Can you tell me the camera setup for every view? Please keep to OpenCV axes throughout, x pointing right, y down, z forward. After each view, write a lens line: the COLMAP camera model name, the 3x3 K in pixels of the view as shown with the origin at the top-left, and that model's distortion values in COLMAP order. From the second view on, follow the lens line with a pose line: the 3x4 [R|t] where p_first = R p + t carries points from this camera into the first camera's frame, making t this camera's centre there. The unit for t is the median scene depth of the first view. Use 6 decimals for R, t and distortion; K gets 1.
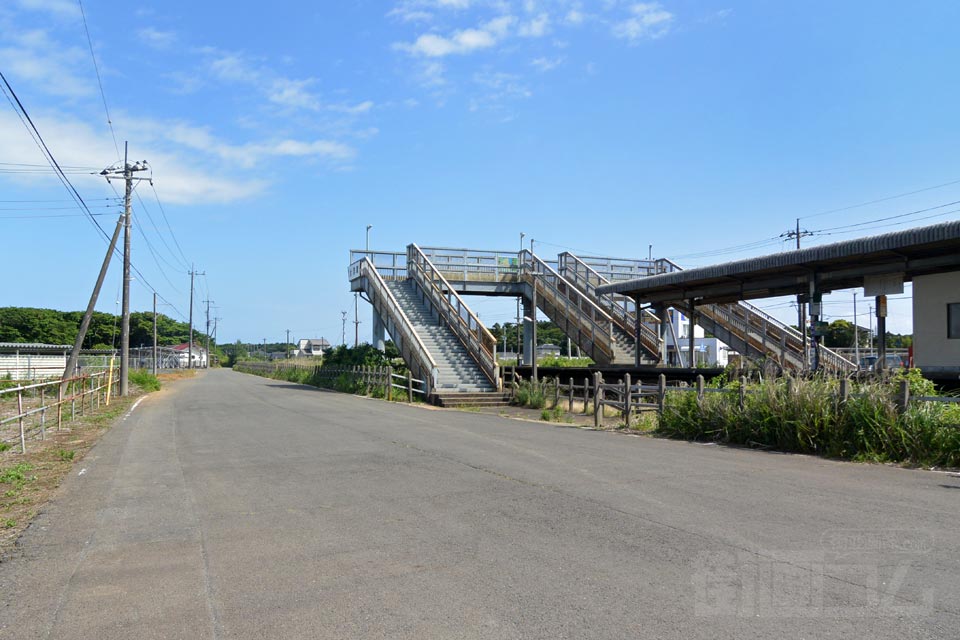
lens RADIAL K [[722.2, 0, 480.0], [0, 722.2, 320.0], [0, 0, 1]] dist [-0.037529, -0.001172]
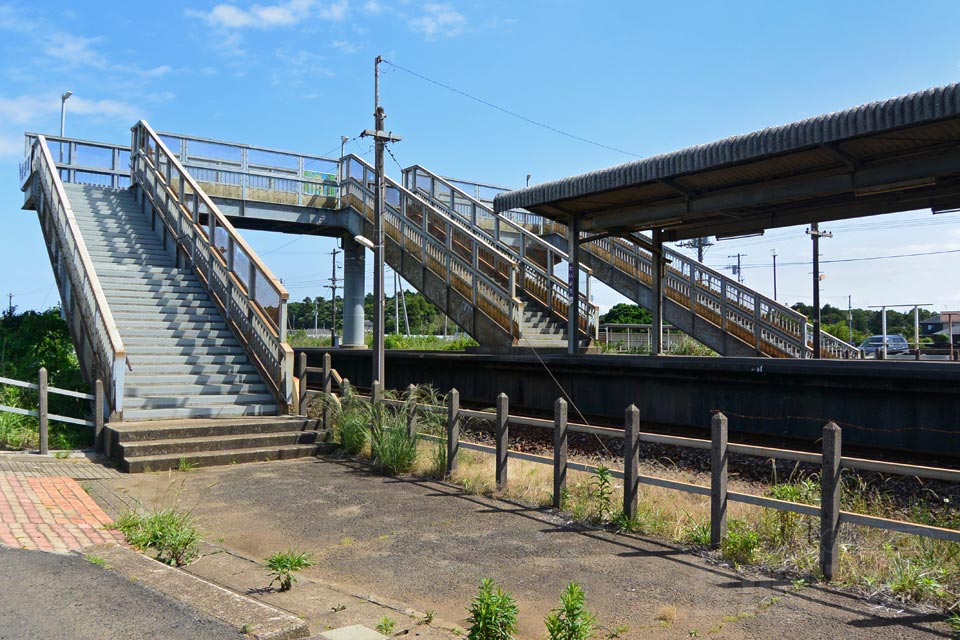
lens RADIAL K [[722.2, 0, 480.0], [0, 722.2, 320.0], [0, 0, 1]] dist [-0.037529, -0.001172]
pose [[0.967201, 0.011490, 0.253754, 0.020727], [-0.019068, 0.999442, 0.027427, 0.025820], [-0.253297, -0.031366, 0.966880, 0.471529]]
